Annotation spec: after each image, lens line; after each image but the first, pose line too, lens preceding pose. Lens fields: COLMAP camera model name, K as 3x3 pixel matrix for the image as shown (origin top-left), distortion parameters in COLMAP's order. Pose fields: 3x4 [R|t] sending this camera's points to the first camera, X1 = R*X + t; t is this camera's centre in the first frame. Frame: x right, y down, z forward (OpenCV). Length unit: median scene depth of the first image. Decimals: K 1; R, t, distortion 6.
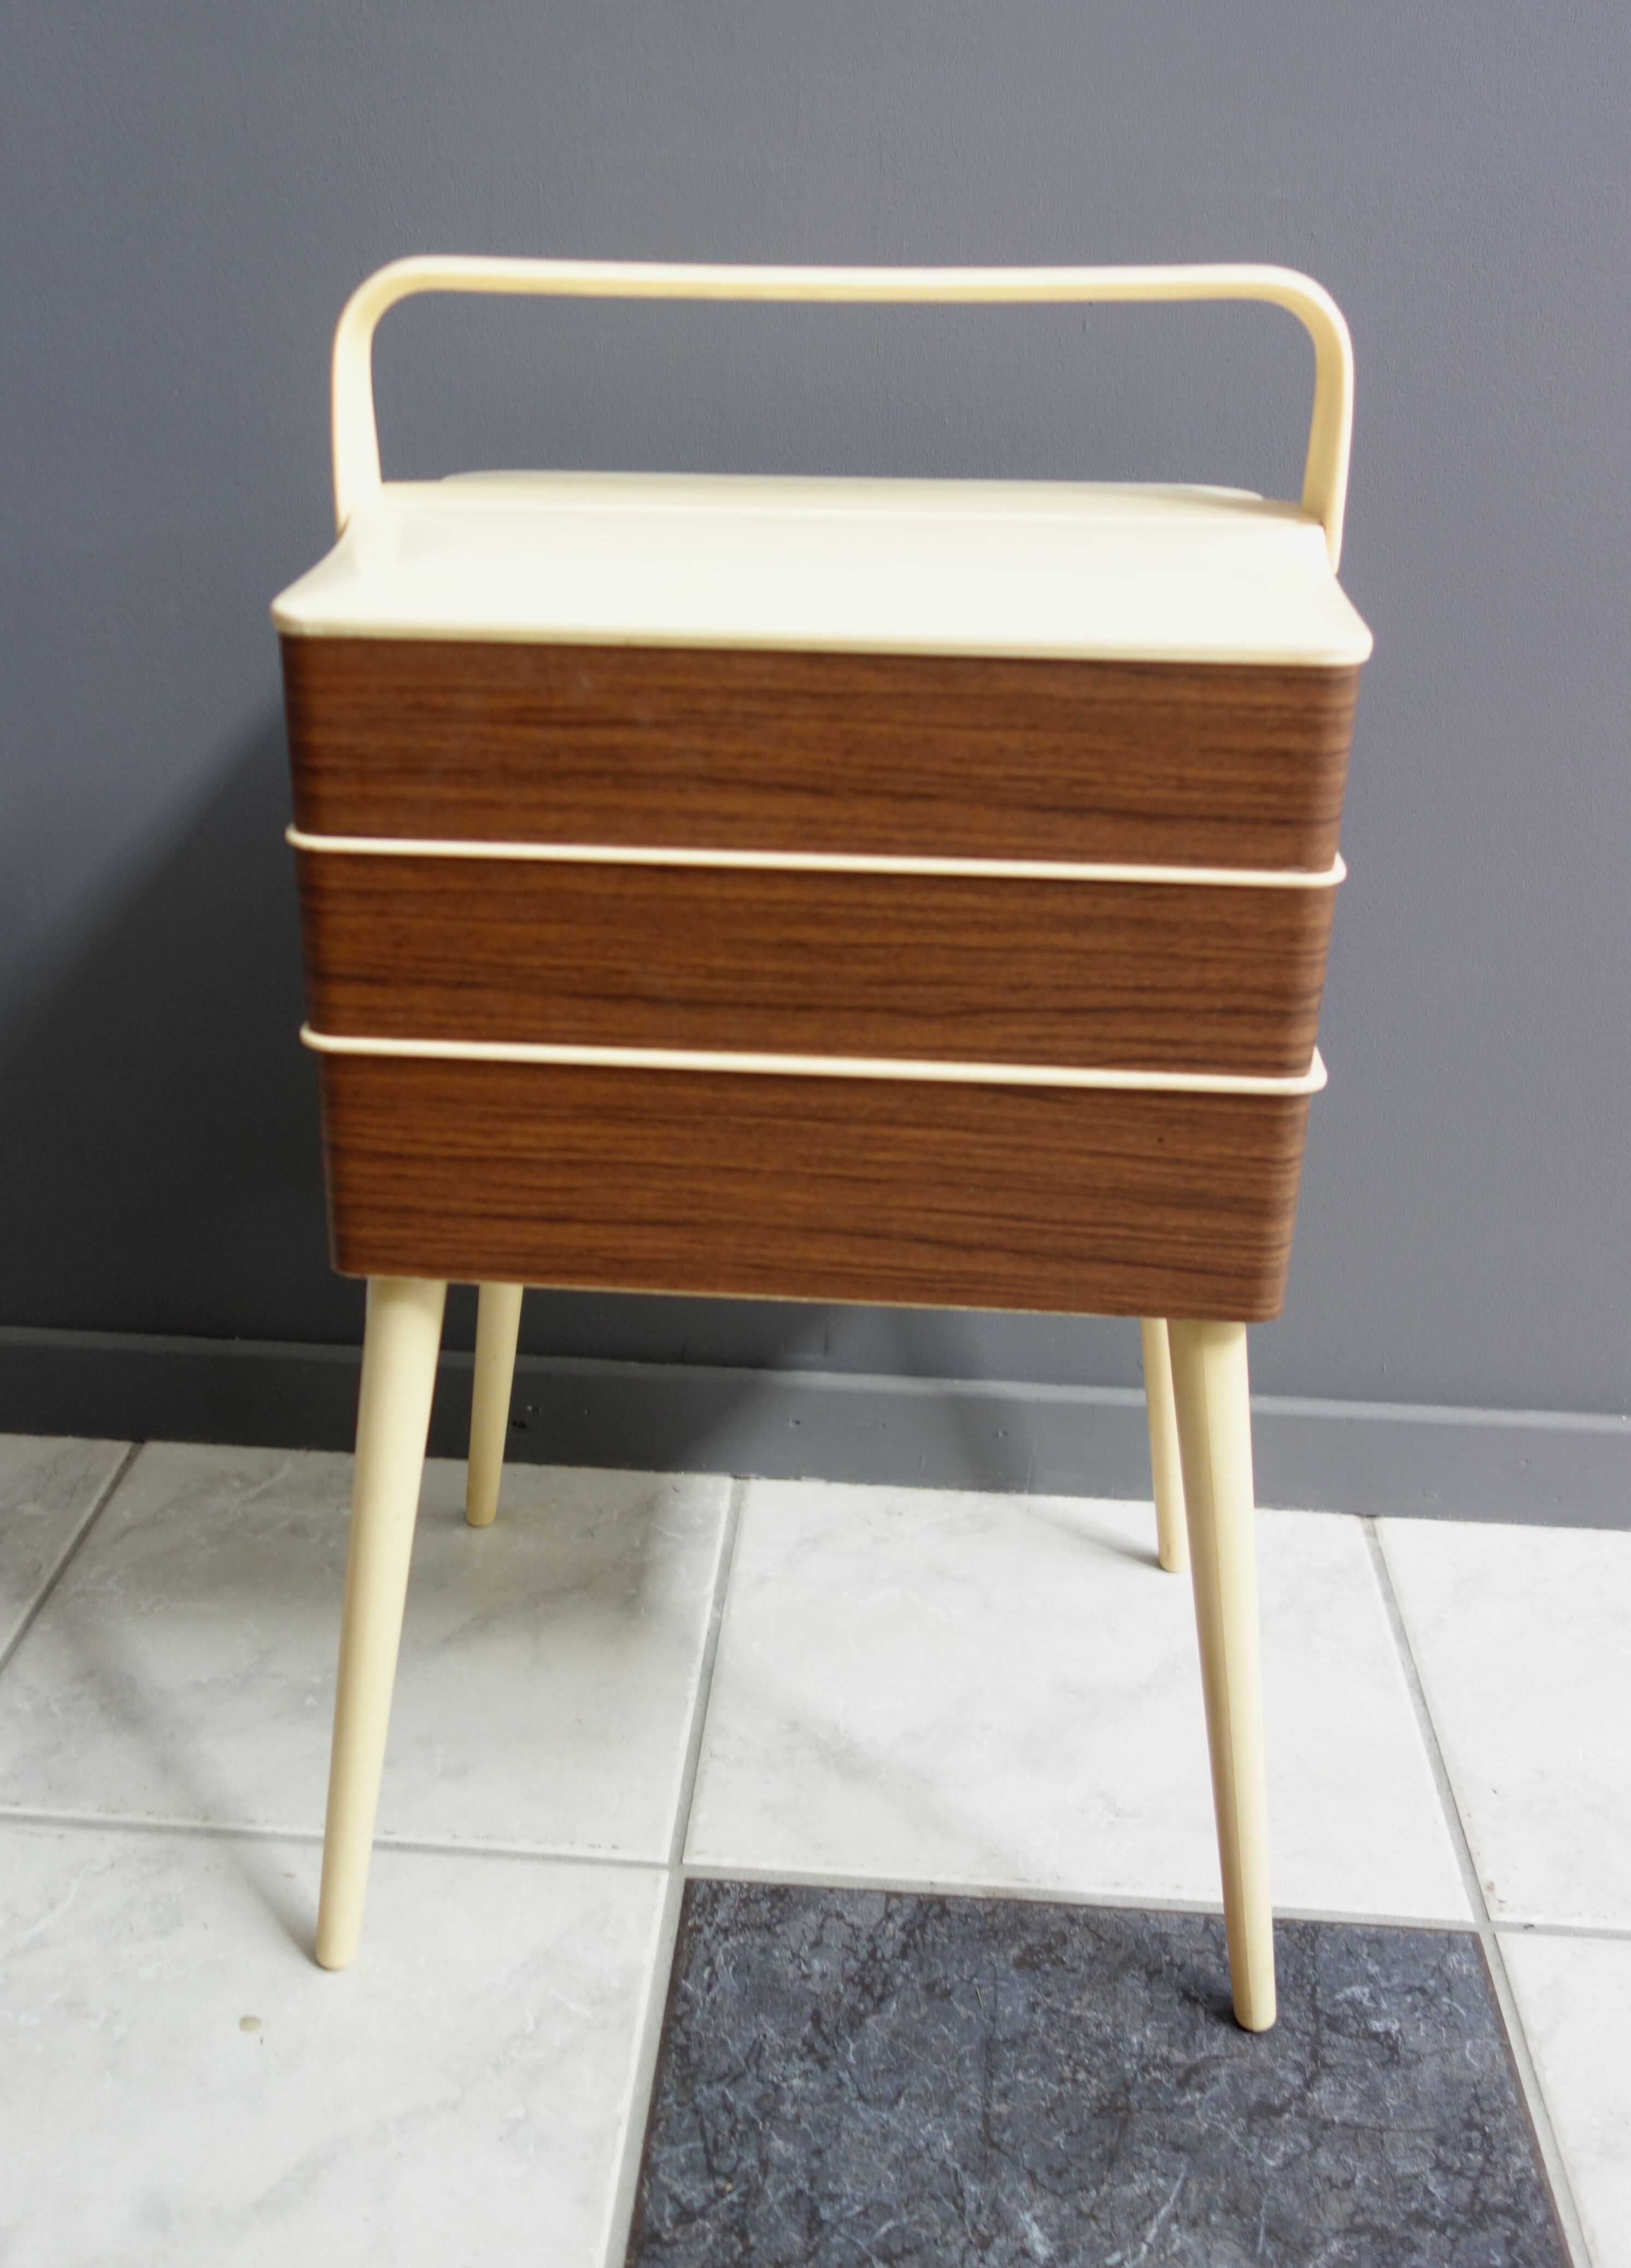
lens RADIAL K [[2367.2, 0, 716.6], [0, 2367.2, 1100.0], [0, 0, 1]] dist [0.000431, 0.000000]
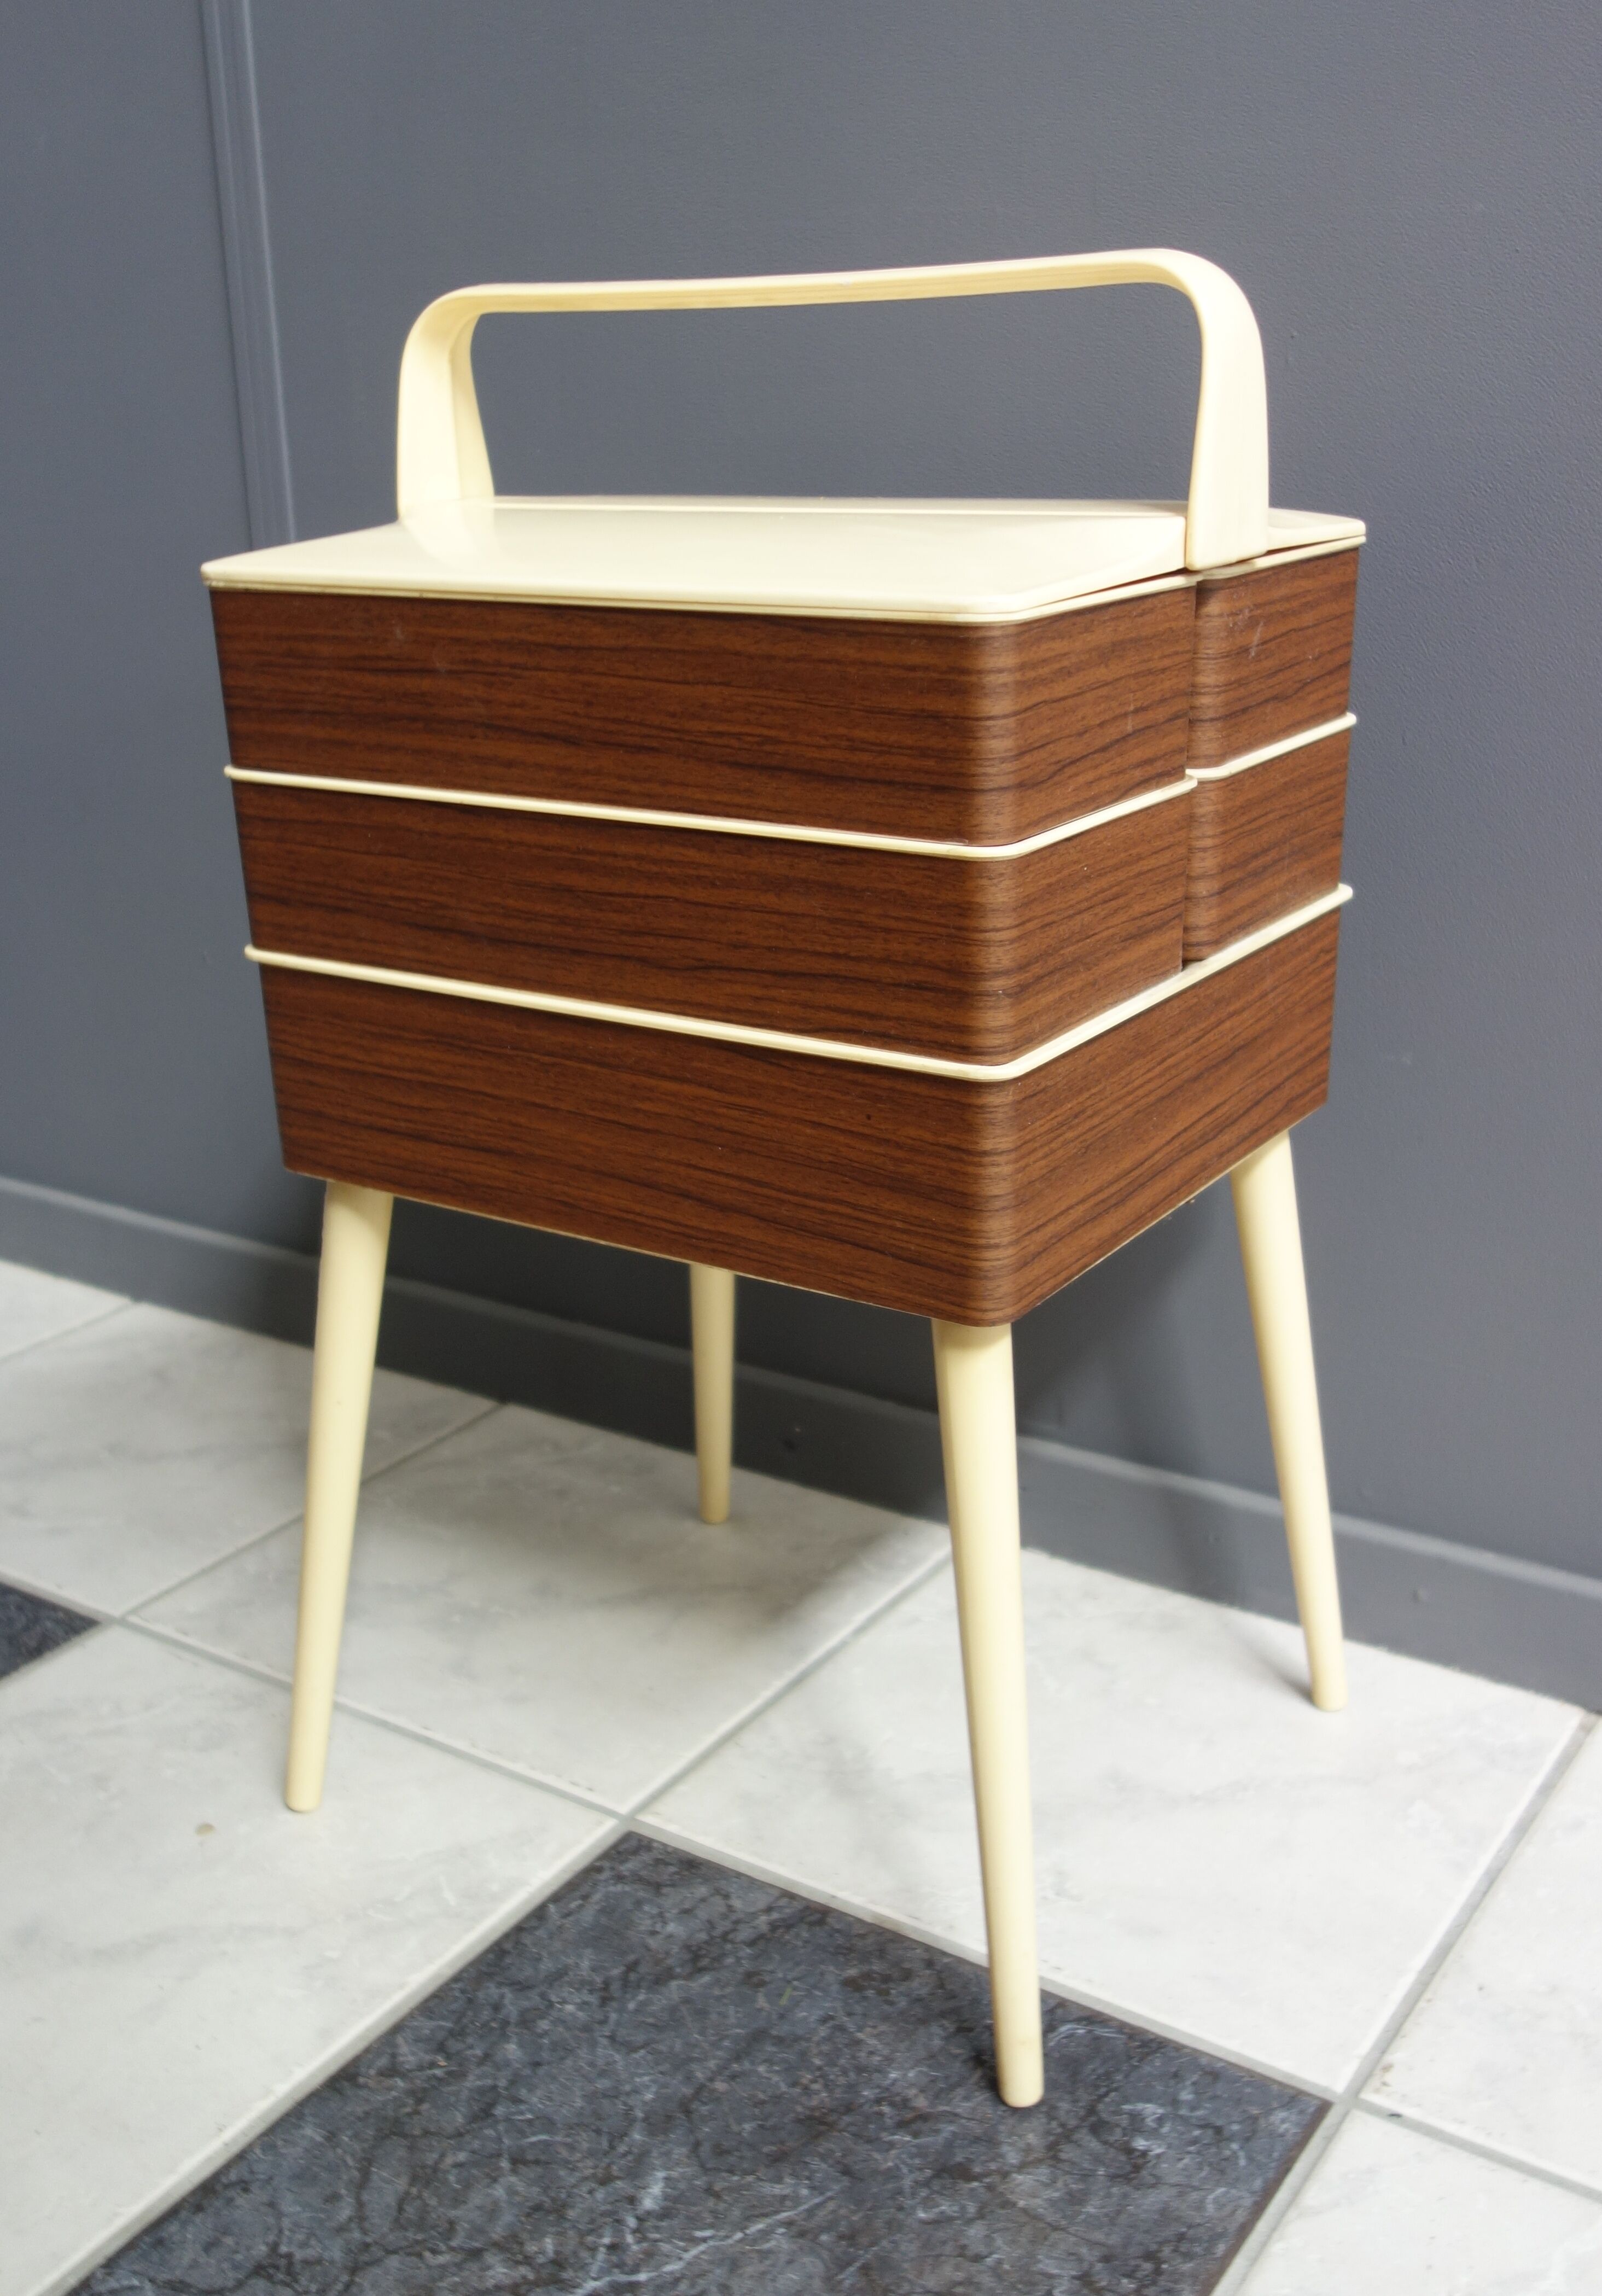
lens RADIAL K [[2368.1, 0, 768.9], [0, 2368.1, 1209.7], [0, 0, 1]] dist [0.000470, 0.000000]
pose [[0.875273, 0.133000, -0.464983, 0.550144], [-0.152635, 0.988272, -0.004640, 0.059169], [0.458912, 0.075034, 0.885308, 0.090791]]
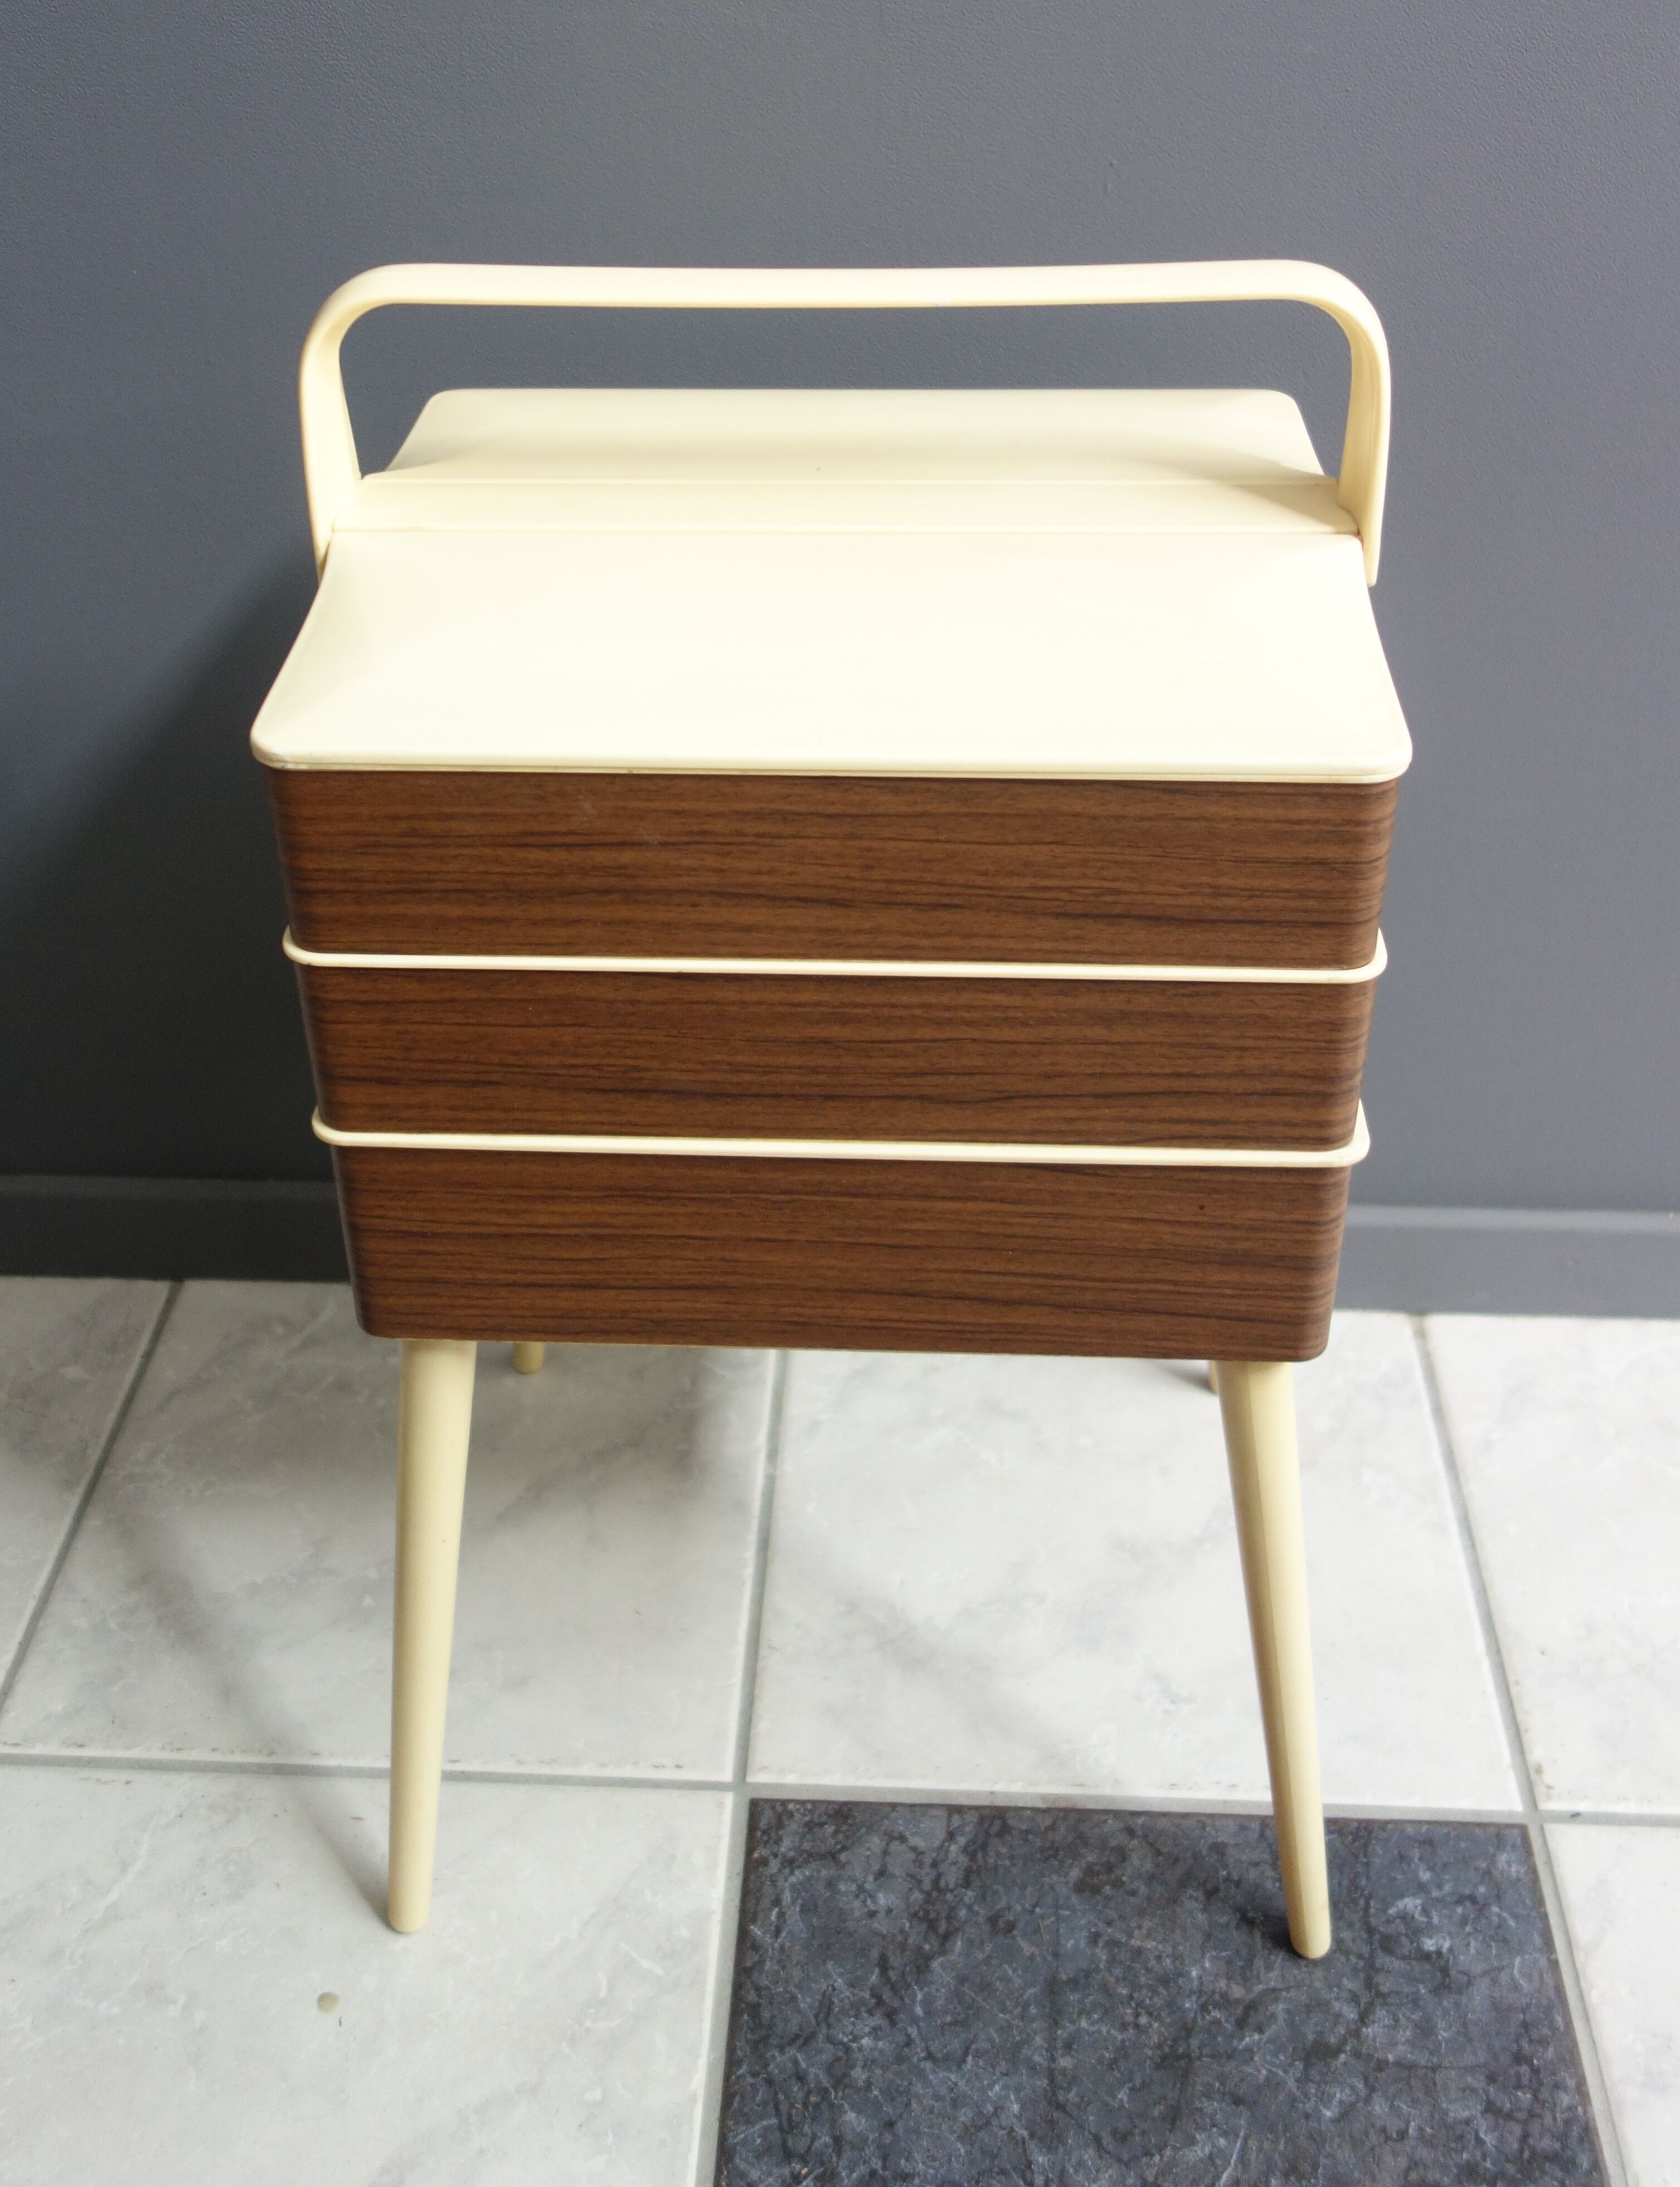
lens RADIAL K [[2404.6, 0, 810.4], [0, 2404.6, 795.7], [0, 0, 1]] dist [-0.003352, 0.000000]
pose [[0.998884, -0.043044, 0.019466, 0.012643], [0.040295, 0.991396, 0.124543, -0.250613], [-0.024659, -0.123619, 0.992023, 0.036346]]
